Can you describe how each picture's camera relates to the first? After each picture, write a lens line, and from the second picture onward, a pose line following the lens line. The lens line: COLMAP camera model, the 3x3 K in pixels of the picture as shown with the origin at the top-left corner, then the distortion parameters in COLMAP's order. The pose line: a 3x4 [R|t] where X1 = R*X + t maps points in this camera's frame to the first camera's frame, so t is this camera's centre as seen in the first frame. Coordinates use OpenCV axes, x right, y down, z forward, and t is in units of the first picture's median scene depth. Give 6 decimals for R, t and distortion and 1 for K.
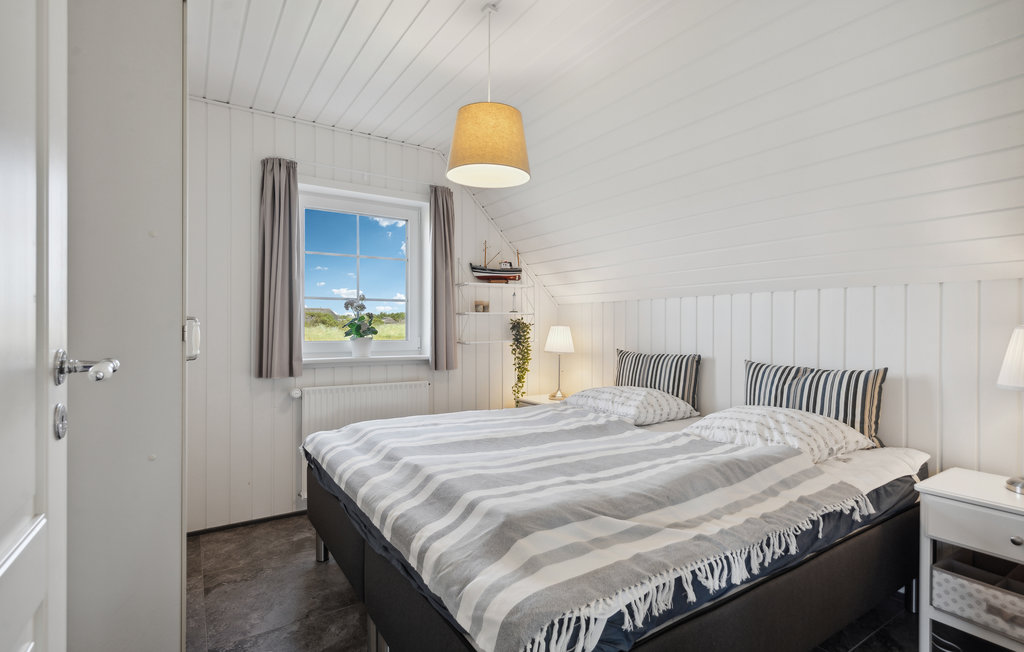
lens RADIAL K [[476.9, 0, 512.0], [0, 476.9, 326.0], [0, 0, 1]] dist [0.007971, 0.000207]
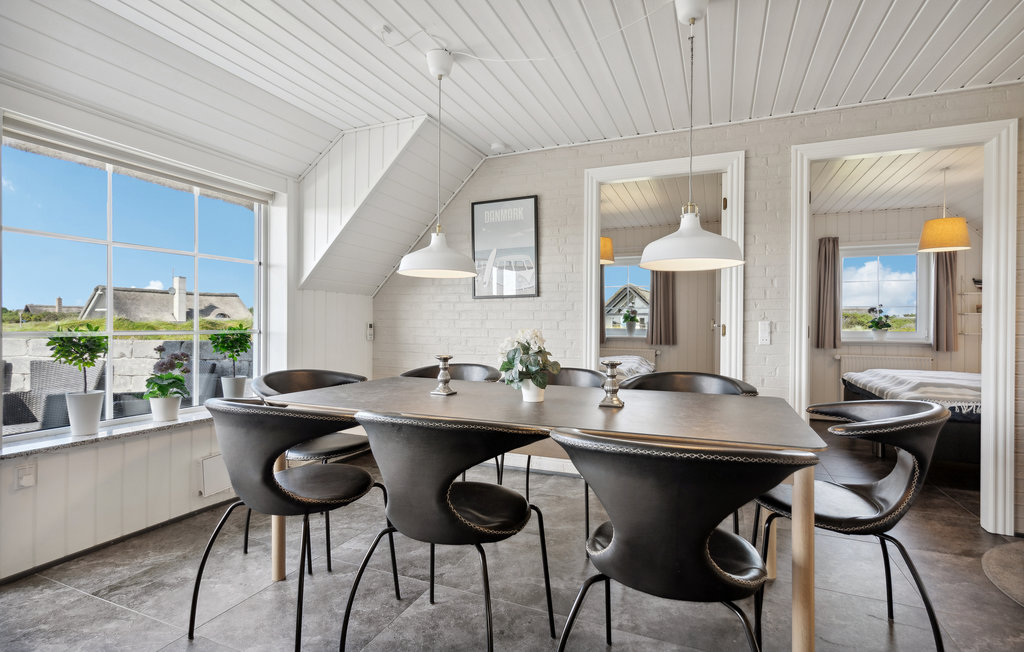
lens RADIAL K [[476.9, 0, 512.0], [0, 476.9, 326.0], [0, 0, 1]] dist [0.007971, 0.000207]
pose [[0.534133, 0.001920, -0.845398, 0.436270], [-0.005958, 0.999981, -0.001493, 0.022448], [0.845379, 0.005835, 0.534135, -1.041415]]
